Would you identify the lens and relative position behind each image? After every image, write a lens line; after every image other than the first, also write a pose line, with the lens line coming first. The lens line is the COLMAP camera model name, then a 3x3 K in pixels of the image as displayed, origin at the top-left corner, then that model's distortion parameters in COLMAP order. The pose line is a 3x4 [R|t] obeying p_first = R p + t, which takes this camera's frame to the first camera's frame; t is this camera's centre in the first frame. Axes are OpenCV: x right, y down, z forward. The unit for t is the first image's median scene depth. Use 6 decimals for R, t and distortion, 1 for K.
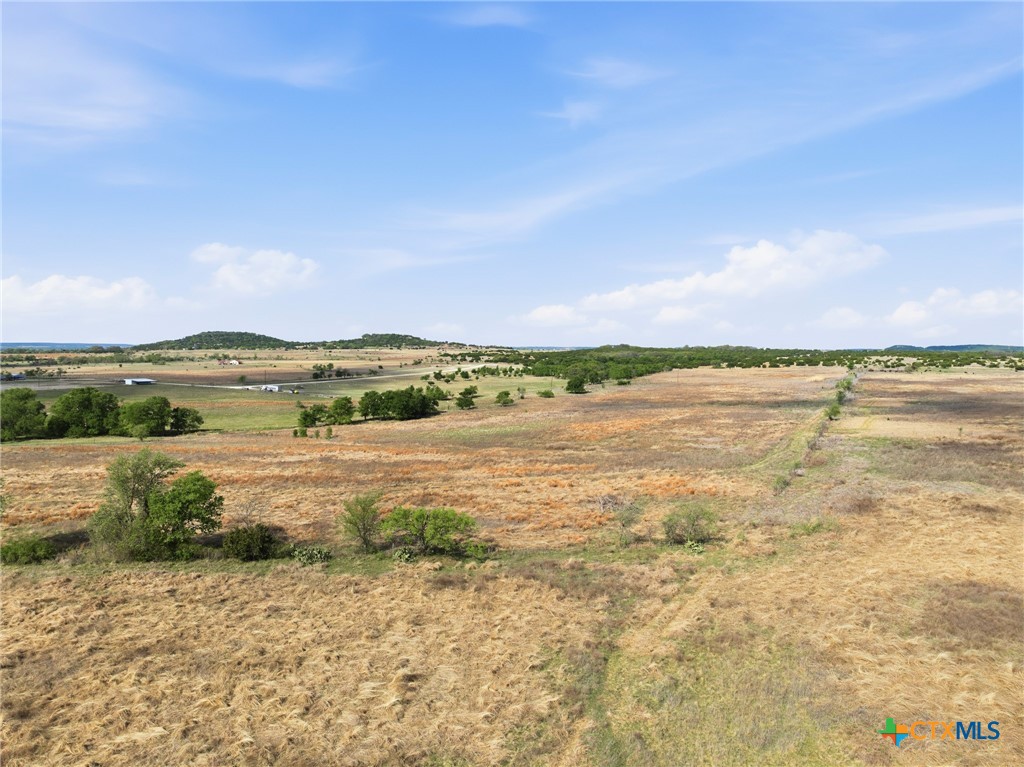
lens RADIAL K [[716.5, 0, 512.0], [0, 716.5, 383.5], [0, 0, 1]] dist [-0.036623, 0.000766]
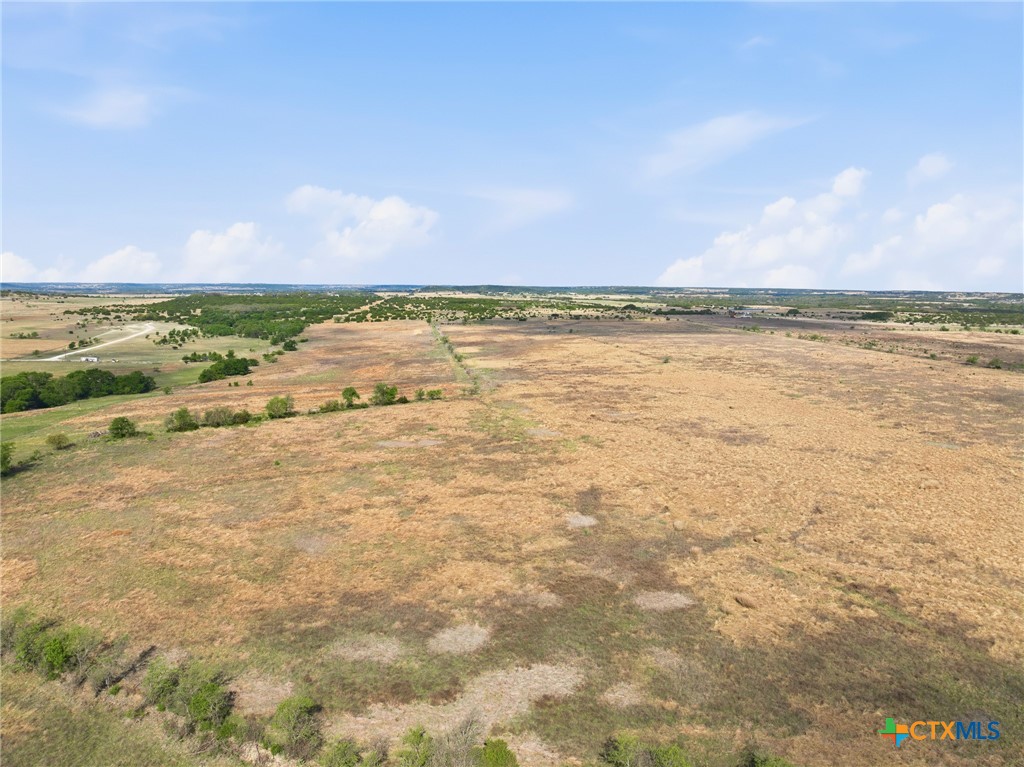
lens RADIAL K [[716.5, 0, 512.0], [0, 716.5, 383.5], [0, 0, 1]] dist [-0.036623, 0.000766]
pose [[0.813688, -0.076699, 0.576219, -0.289353], [0.023686, 0.994809, 0.098970, -0.039671], [-0.580819, -0.066882, 0.811281, -0.380348]]
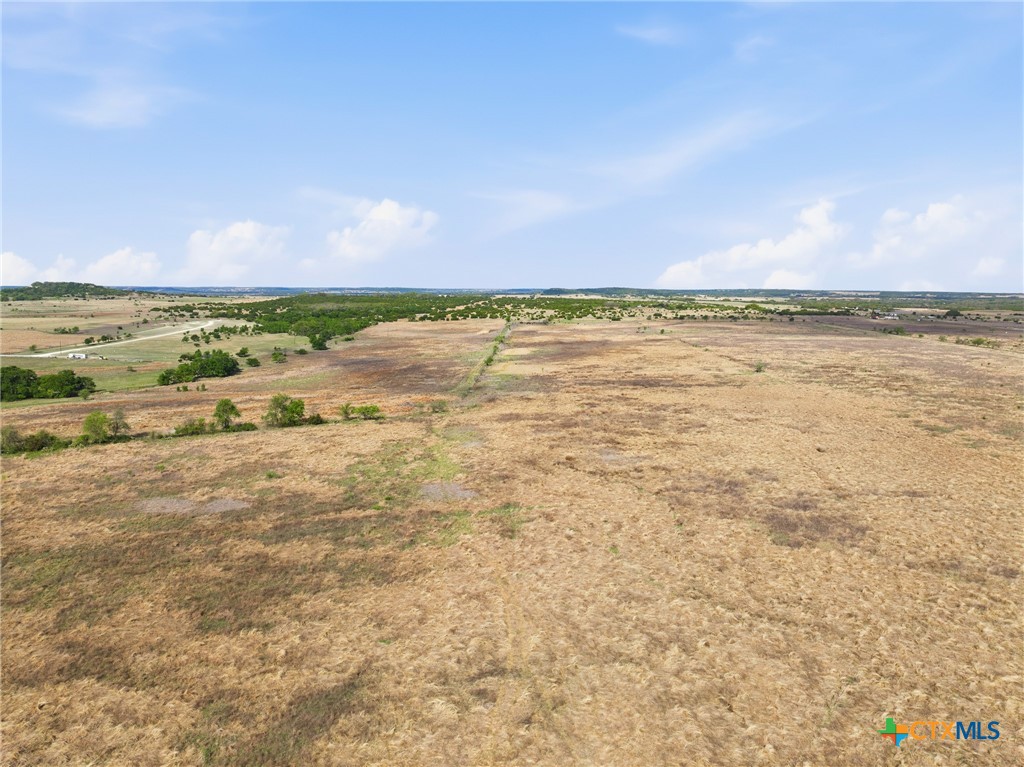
lens RADIAL K [[716.5, 0, 512.0], [0, 716.5, 383.5], [0, 0, 1]] dist [-0.036623, 0.000766]
pose [[0.906779, -0.054717, 0.418040, -0.104139], [0.018921, 0.995825, 0.089299, -0.025306], [-0.421181, -0.073065, 0.904029, -0.269763]]
